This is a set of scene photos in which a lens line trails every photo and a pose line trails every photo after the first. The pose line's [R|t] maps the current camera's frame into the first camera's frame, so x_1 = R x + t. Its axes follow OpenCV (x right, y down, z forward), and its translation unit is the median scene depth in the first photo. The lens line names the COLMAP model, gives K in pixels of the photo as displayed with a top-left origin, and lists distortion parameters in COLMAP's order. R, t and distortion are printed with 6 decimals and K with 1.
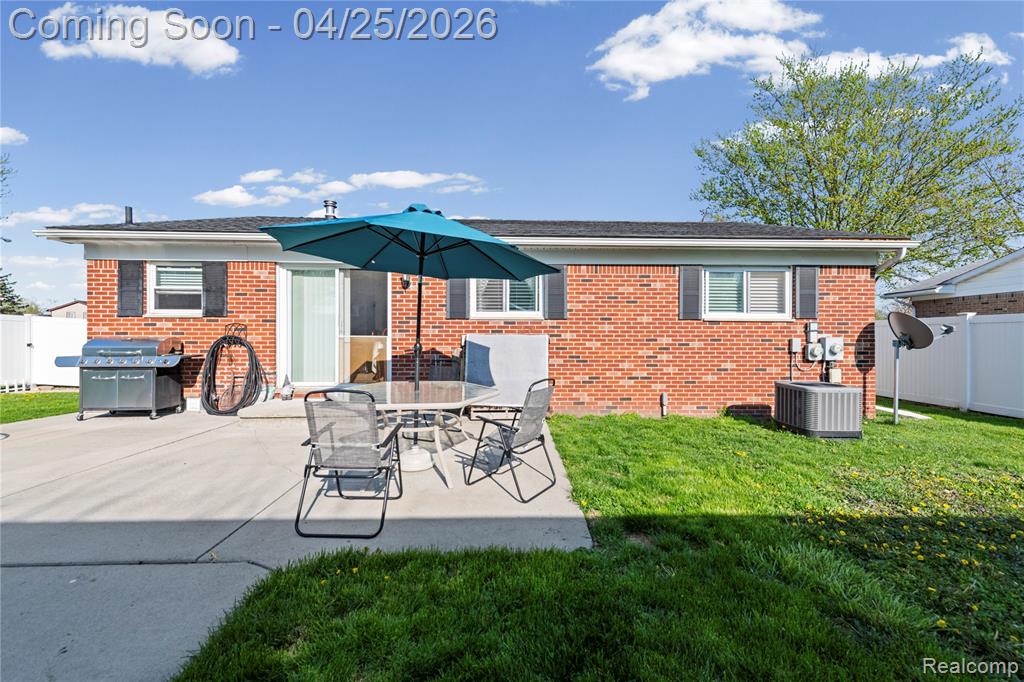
lens RADIAL K [[410.8, 0, 515.6], [0, 410.8, 342.9], [0, 0, 1]] dist [0.011574, -0.001796]
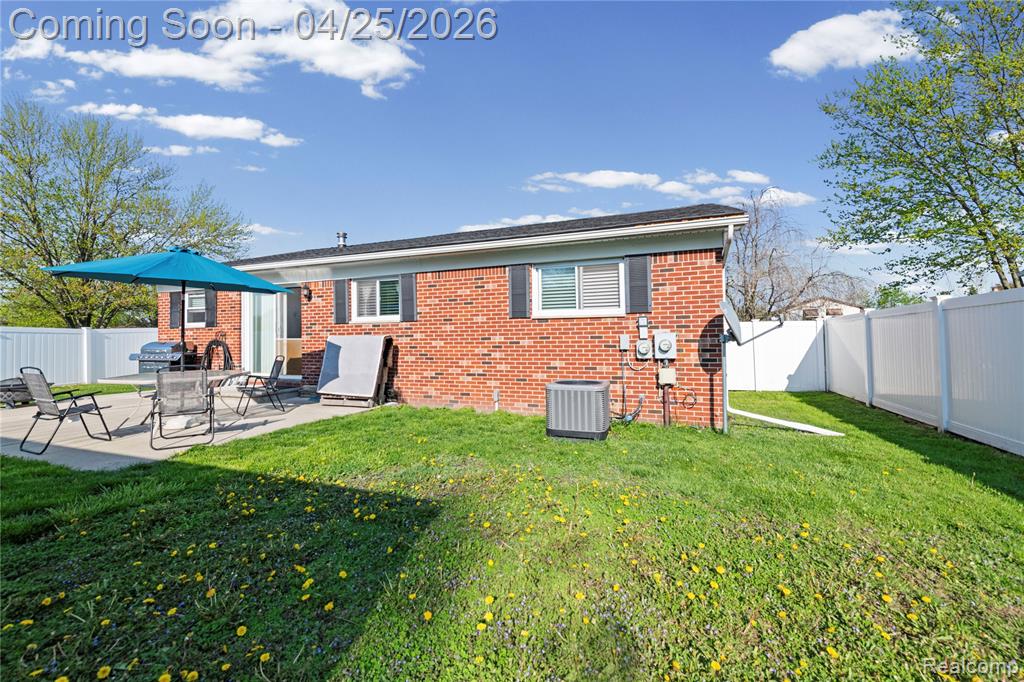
lens RADIAL K [[410.8, 0, 515.0], [0, 410.8, 340.9], [0, 0, 1]] dist [0.011574, -0.001796]
pose [[0.925924, -0.012030, -0.377518, 0.796131], [0.005275, 0.999807, -0.018923, 0.018994], [0.377672, 0.015530, 0.925809, 0.057846]]
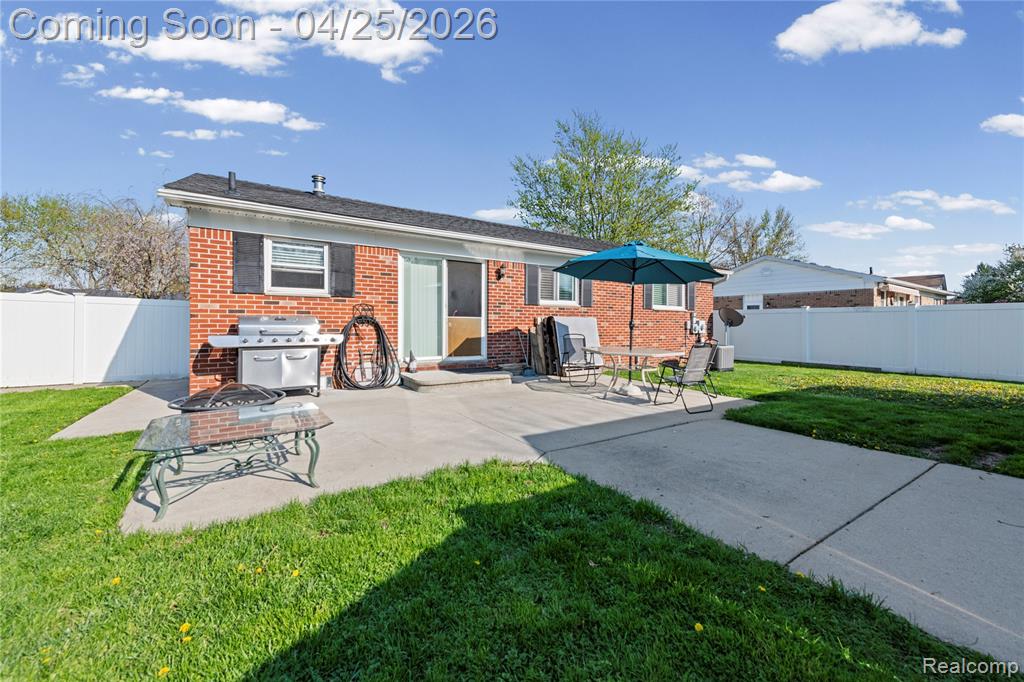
lens RADIAL K [[410.8, 0, 510.1], [0, 410.8, 332.6], [0, 0, 1]] dist [0.011574, -0.001796]
pose [[0.848929, -0.009538, 0.528421, -0.901462], [0.000691, 0.999856, 0.016938, 0.008881], [-0.528507, -0.014014, 0.848814, -0.096789]]
